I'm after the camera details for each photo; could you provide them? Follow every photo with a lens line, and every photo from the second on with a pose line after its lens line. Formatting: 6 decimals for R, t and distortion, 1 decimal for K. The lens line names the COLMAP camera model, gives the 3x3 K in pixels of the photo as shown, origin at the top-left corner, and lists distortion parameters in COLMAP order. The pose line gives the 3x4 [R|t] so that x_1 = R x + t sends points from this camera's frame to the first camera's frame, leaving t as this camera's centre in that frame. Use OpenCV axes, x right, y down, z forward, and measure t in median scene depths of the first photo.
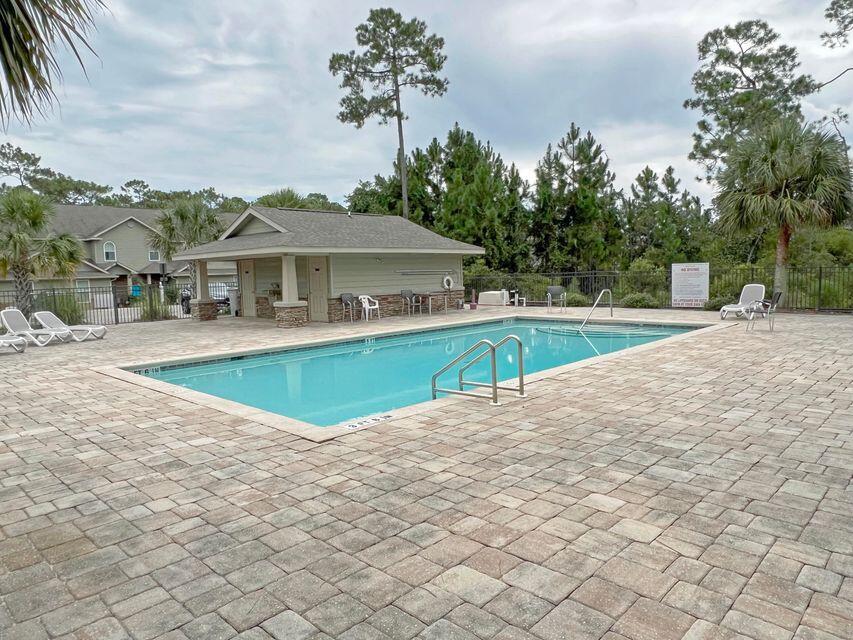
lens RADIAL K [[574.5, 0, 426.5], [0, 574.5, 320.0], [0, 0, 1]] dist [0.000517, -0.002217]
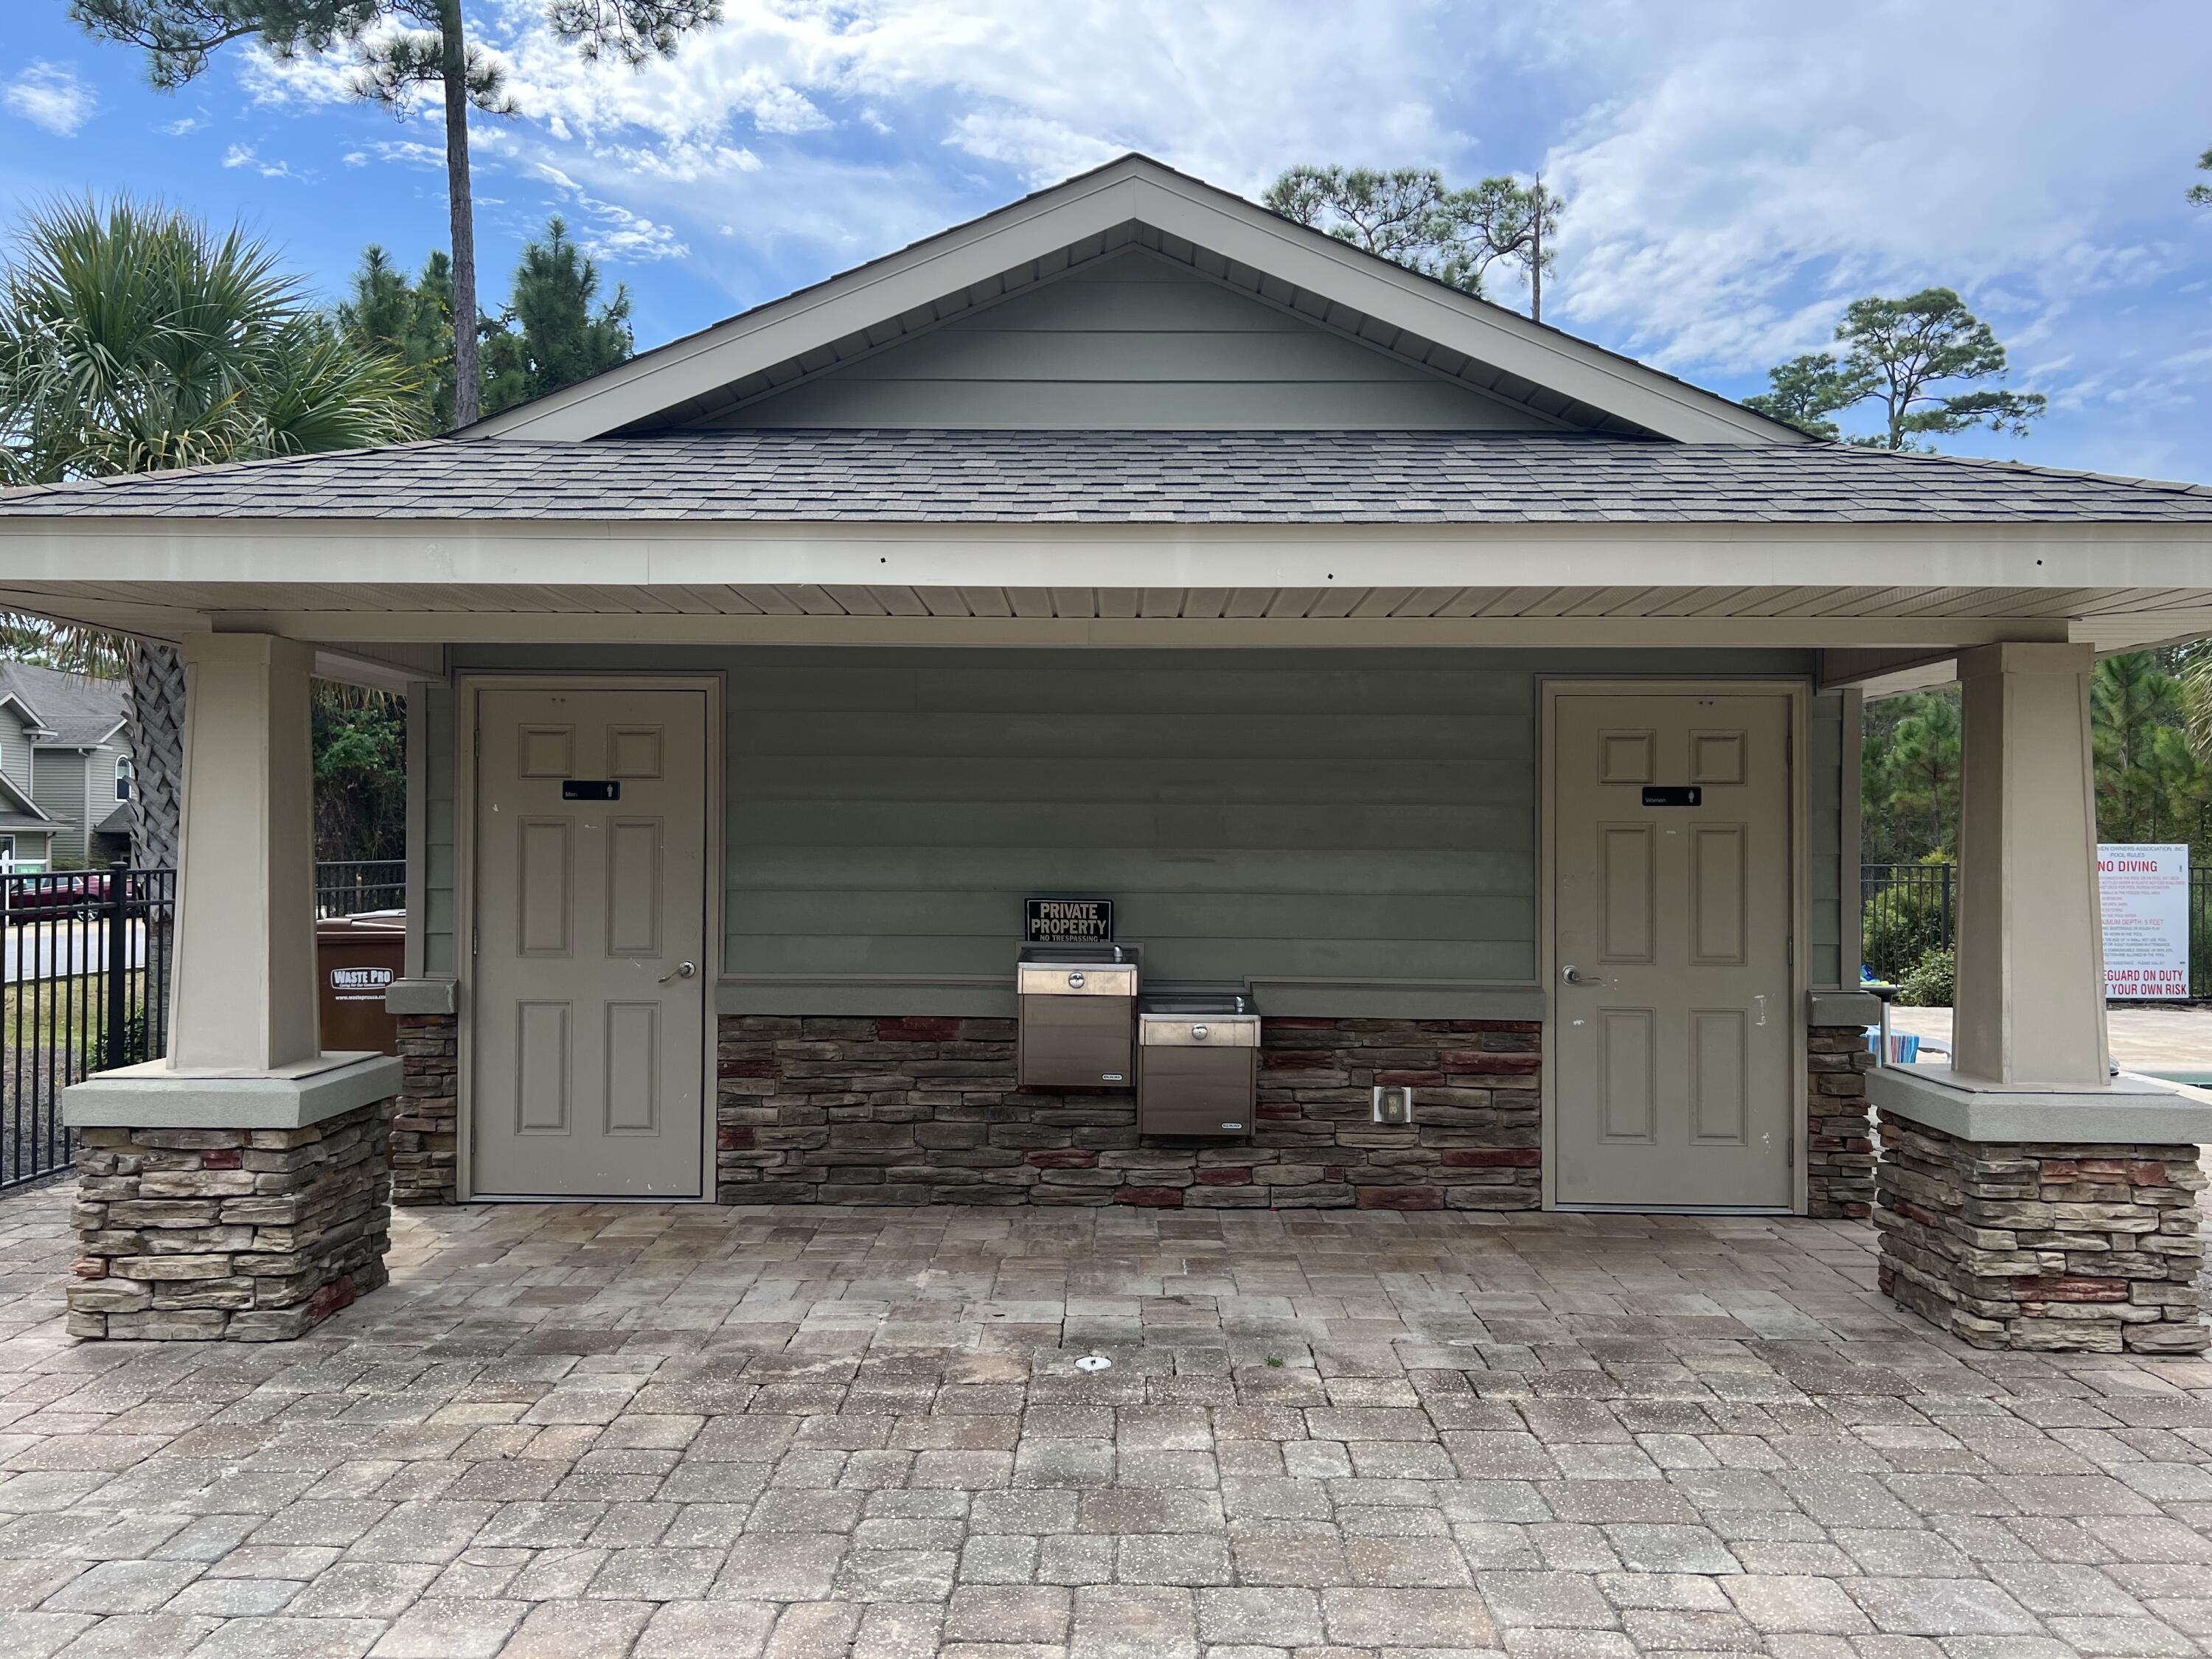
lens RADIAL K [[1669.6, 0, 1091.2], [0, 1669.6, 809.8], [0, 0, 1]] dist [0.038981, -0.043729]
pose [[0.732721, 0.048290, 0.678814, -0.282203], [0.029484, 0.994290, -0.102557, -0.026550], [-0.679891, 0.095160, 0.727113, 0.434033]]
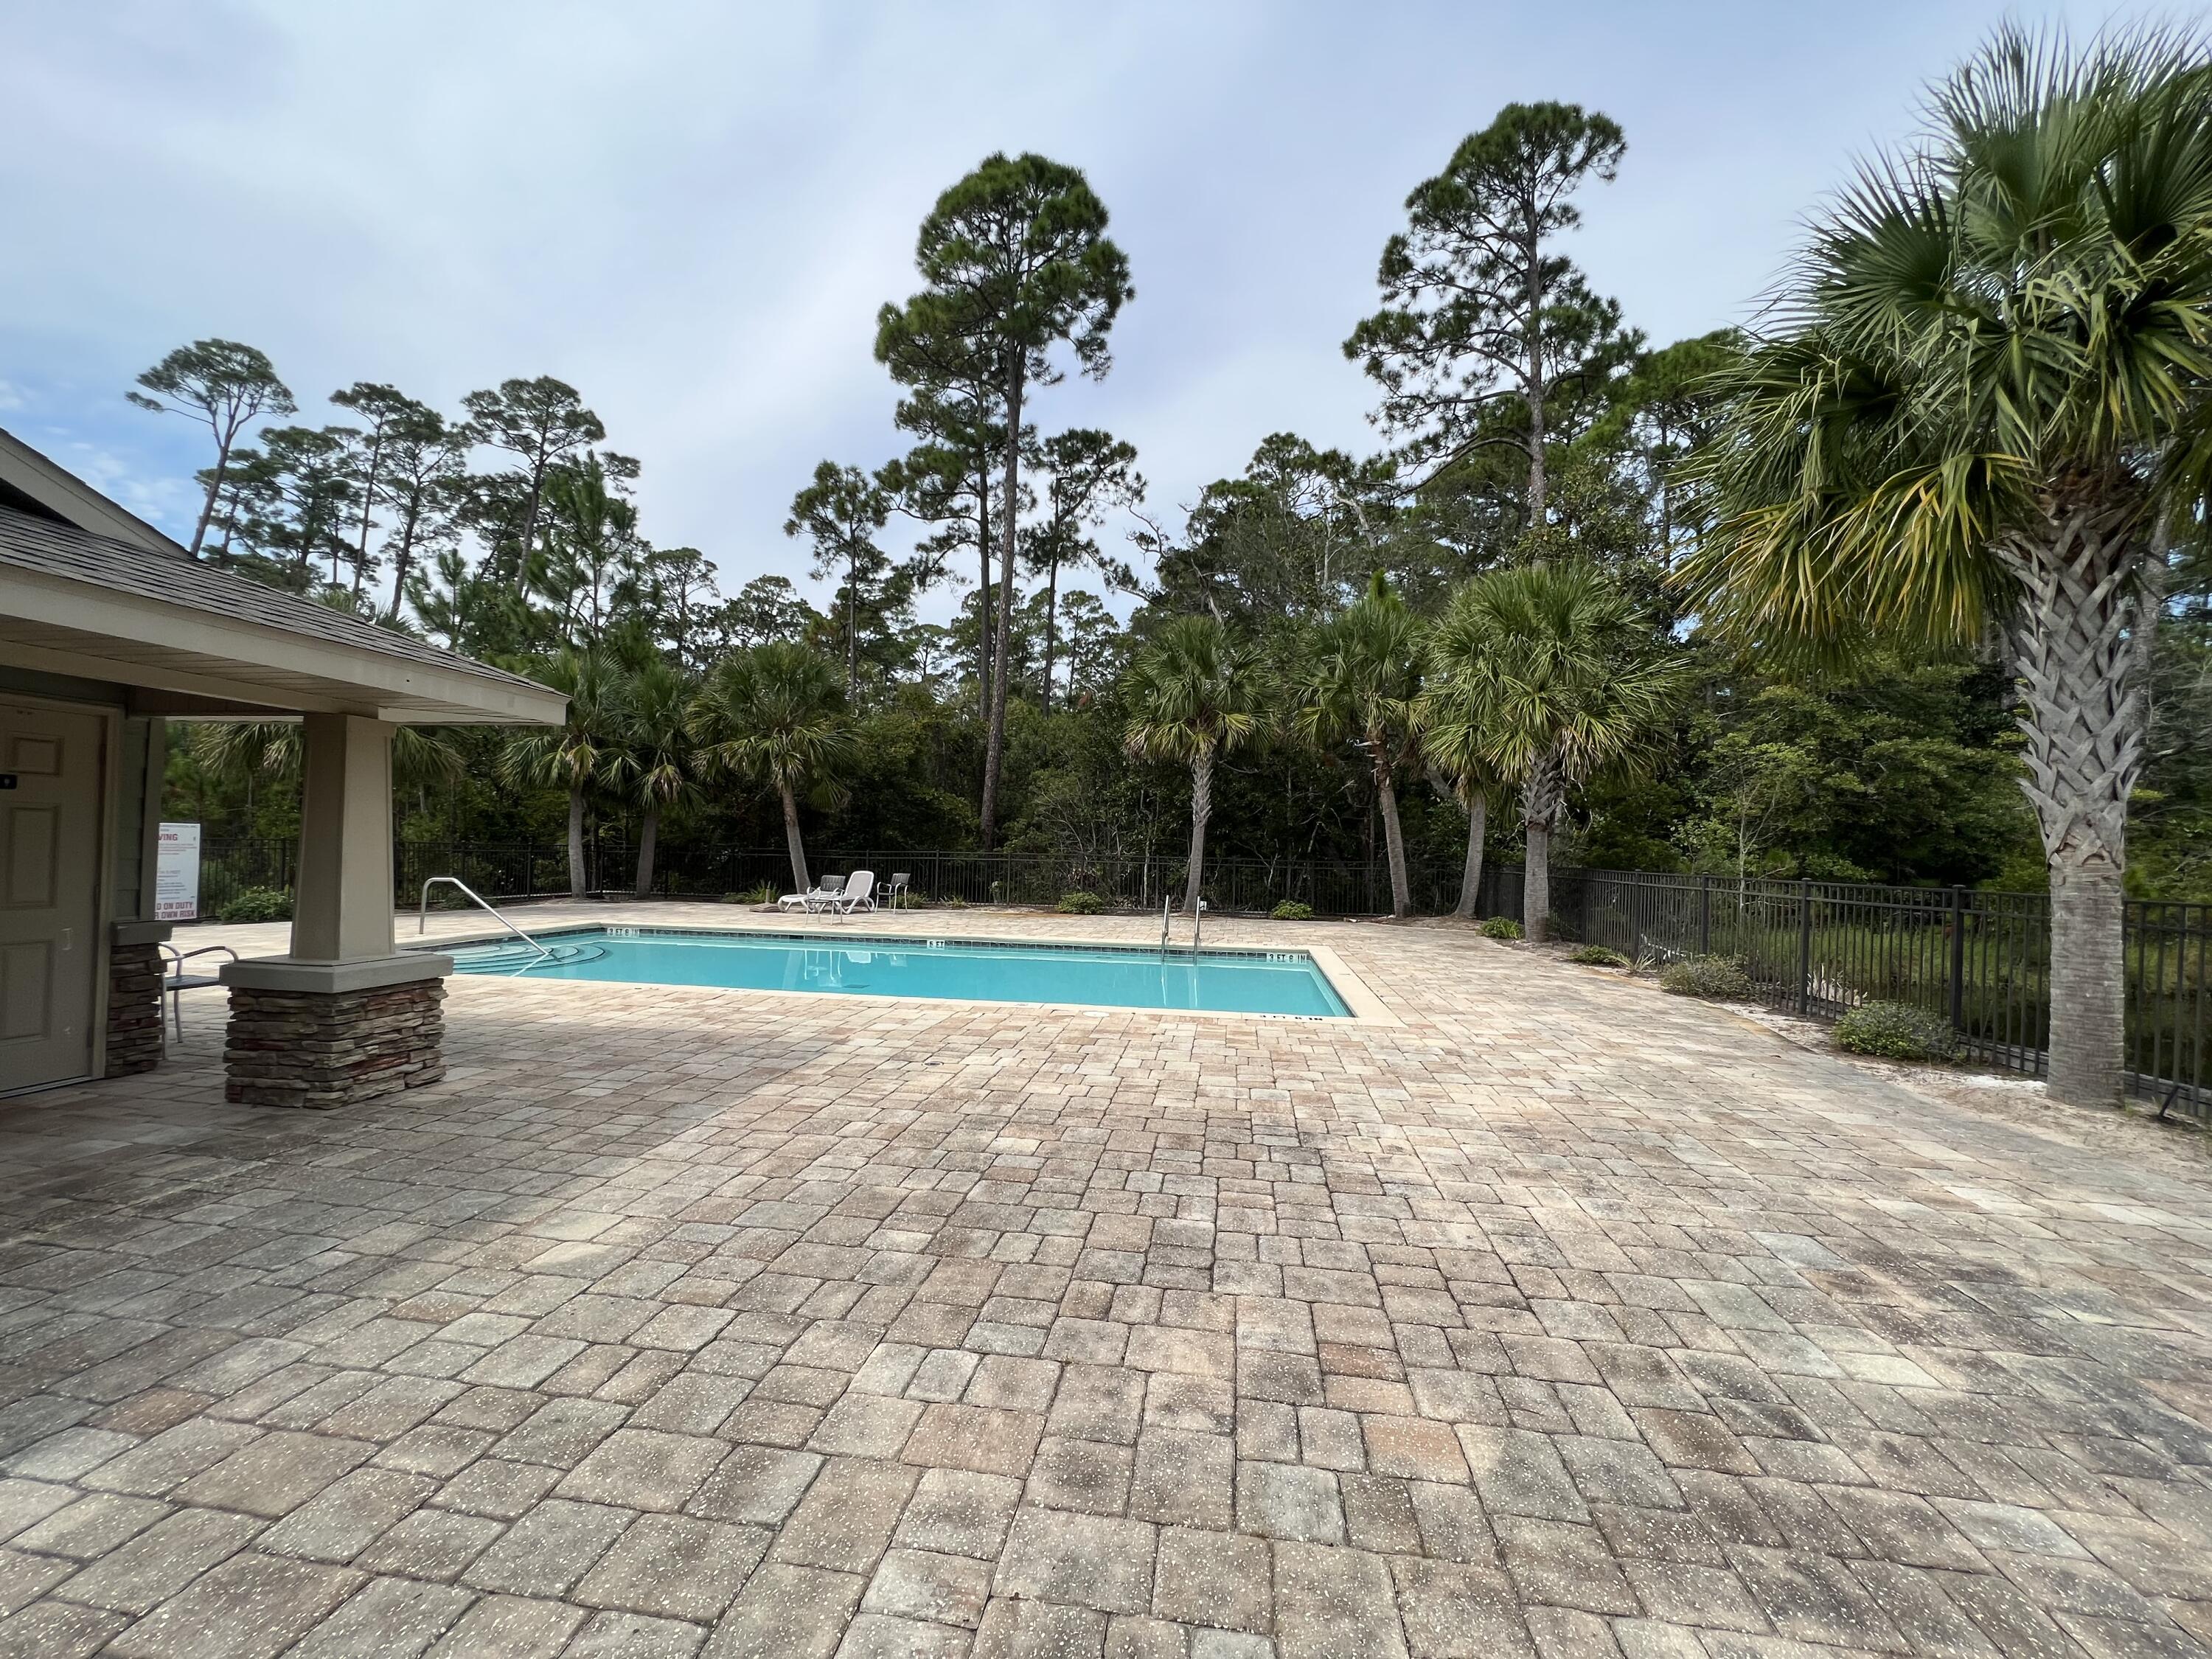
lens RADIAL K [[888.1, 0, 1110.2], [0, 888.1, 822.5], [0, 0, 1]] dist [-0.002054, -0.000208]
pose [[-0.587984, 0.041569, 0.807804, -0.306897], [0.061084, 0.998109, -0.006901, -0.028640], [-0.806563, 0.045286, -0.589411, 0.472291]]
